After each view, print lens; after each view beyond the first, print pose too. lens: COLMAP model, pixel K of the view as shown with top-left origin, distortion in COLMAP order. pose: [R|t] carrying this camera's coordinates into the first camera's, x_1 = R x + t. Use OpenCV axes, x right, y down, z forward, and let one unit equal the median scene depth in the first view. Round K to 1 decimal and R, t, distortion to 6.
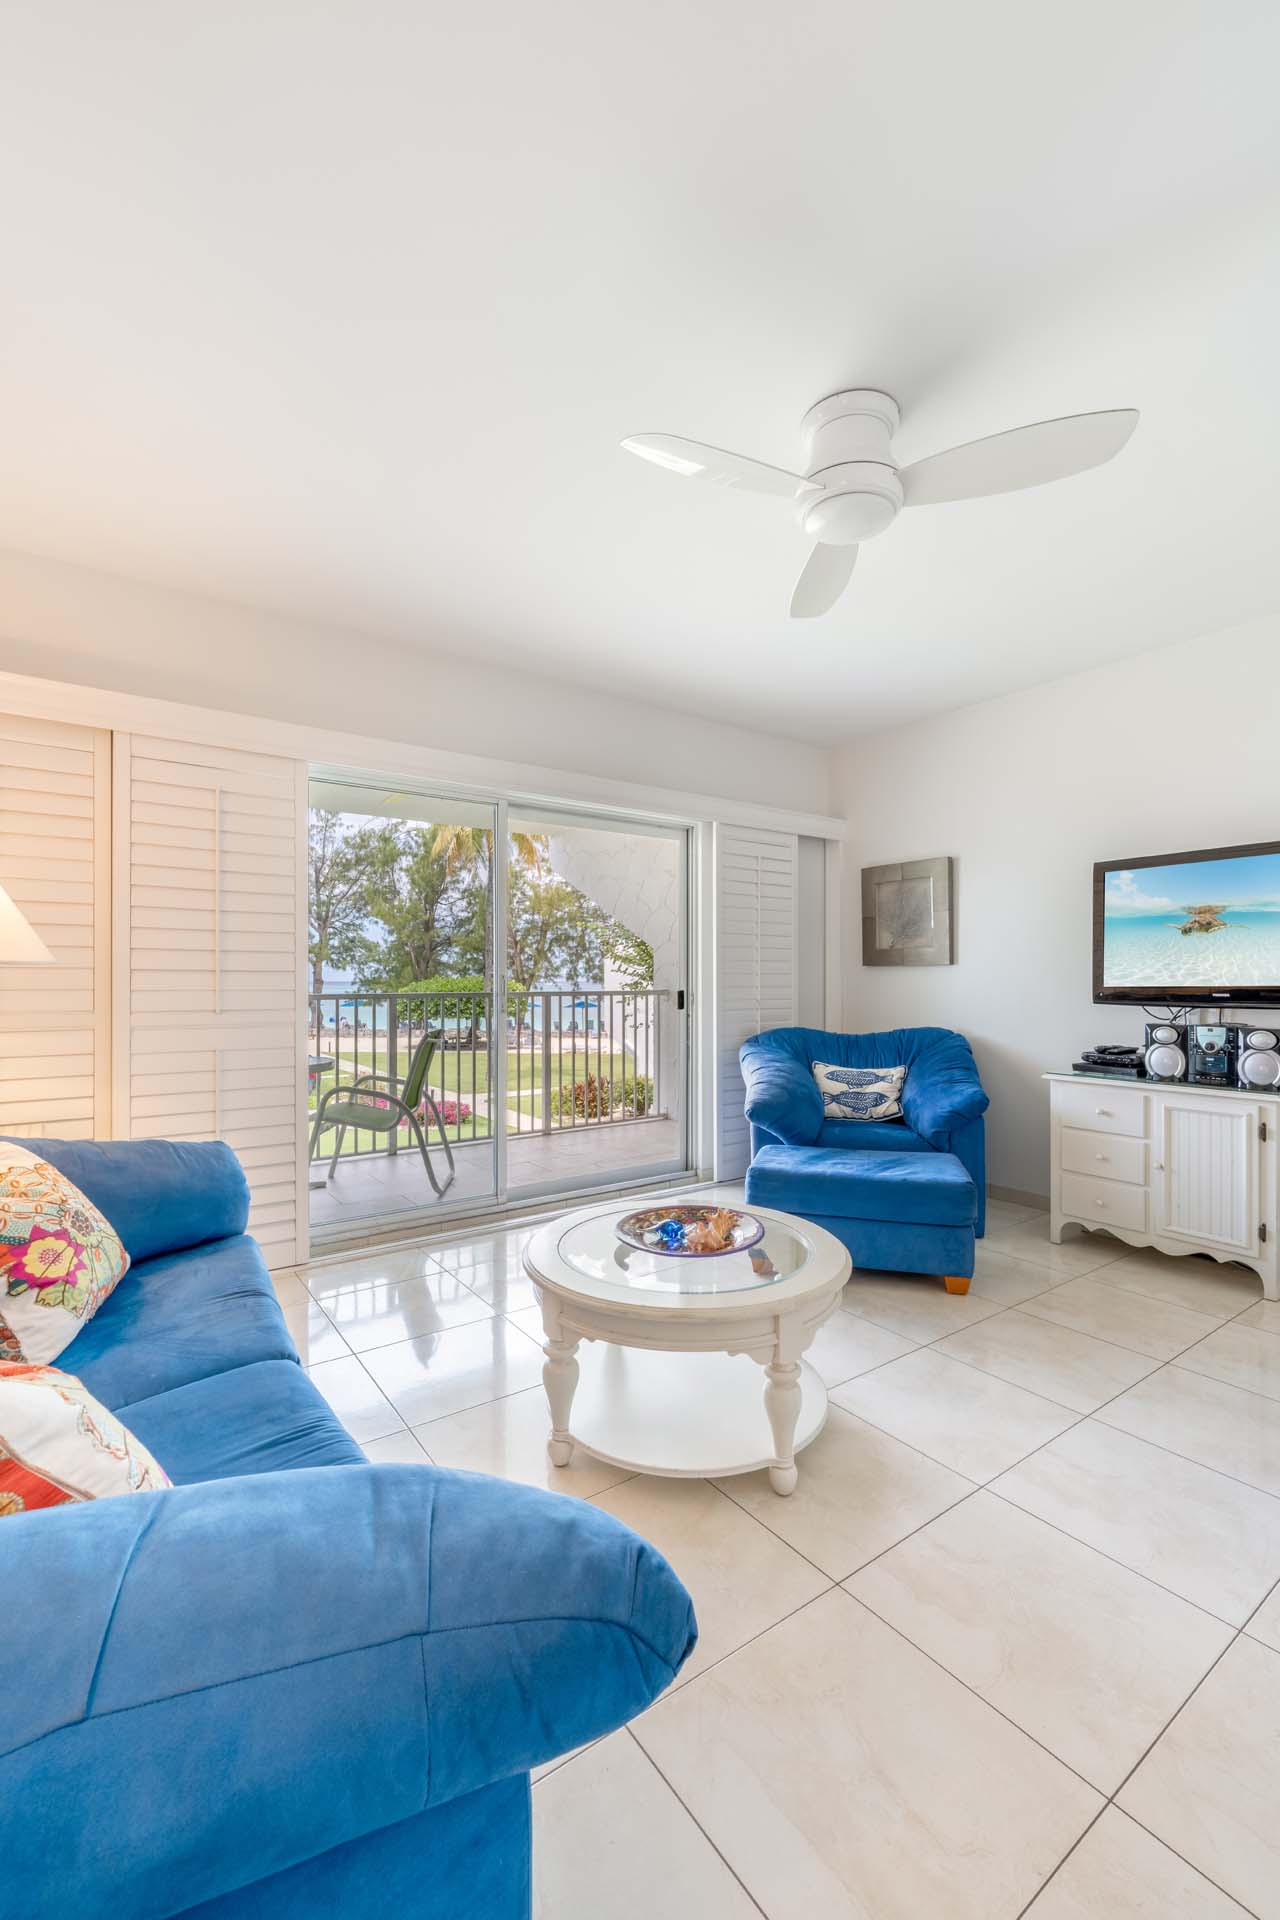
lens RADIAL K [[788.7, 0, 650.2], [0, 788.7, 979.9], [0, 0, 1]] dist [0.003677, -0.001446]
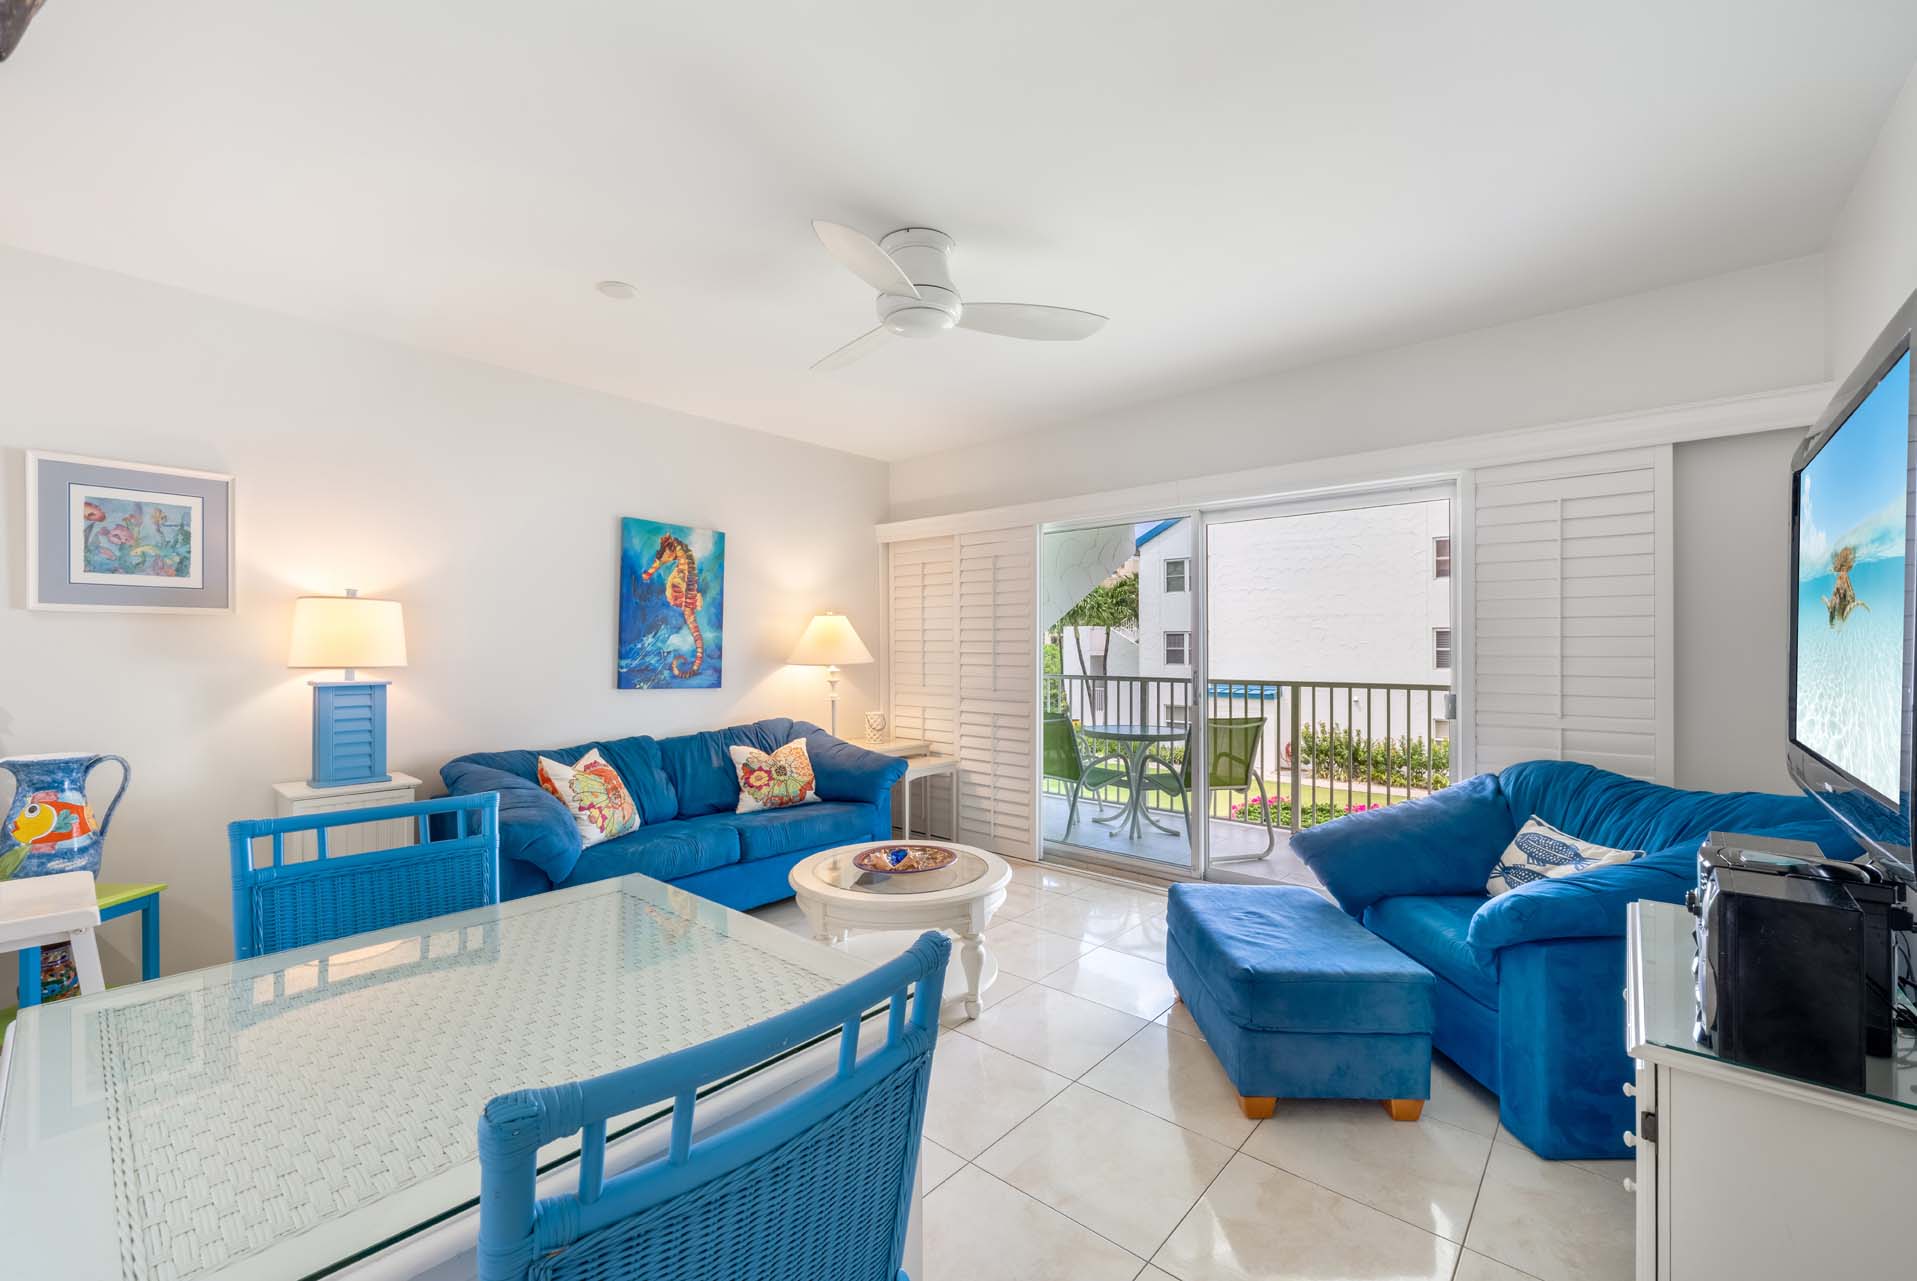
lens RADIAL K [[787.5, 0, 957.0], [0, 787.5, 638.4], [0, 0, 1]] dist [0.003677, -0.001446]
pose [[0.231243, -0.009578, -0.972849, 0.895396], [-0.001394, 0.999947, -0.010177, -0.043363], [0.972895, 0.003709, 0.231217, 0.463418]]
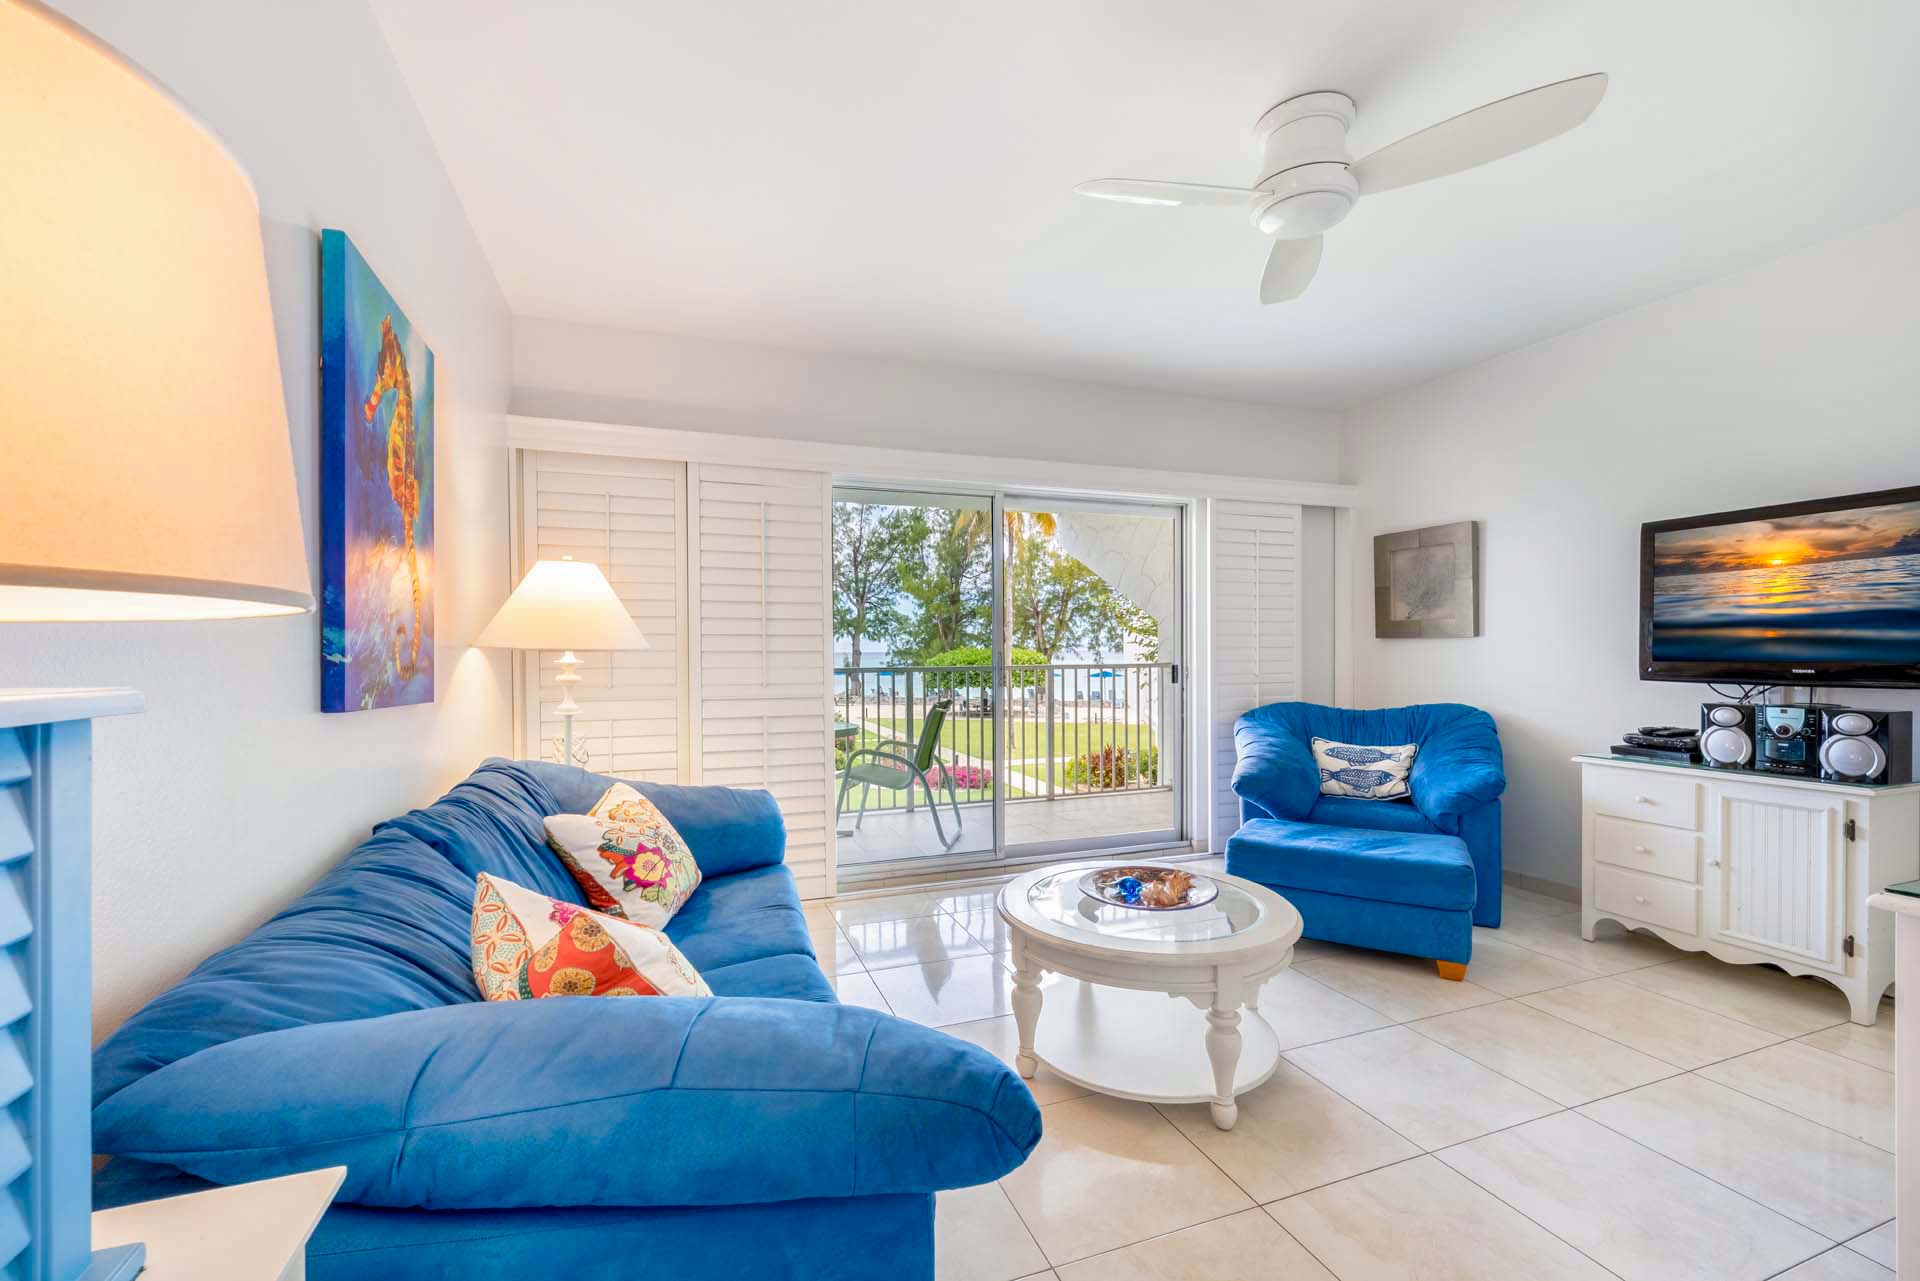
lens RADIAL K [[788.7, 0, 958.1], [0, 788.7, 658.3], [0, 0, 1]] dist [0.003677, -0.001446]
pose [[0.963285, -0.004225, -0.268446, 0.056530], [0.007253, 0.999921, 0.010288, -0.009319], [0.268381, -0.011858, 0.963240, -0.076909]]
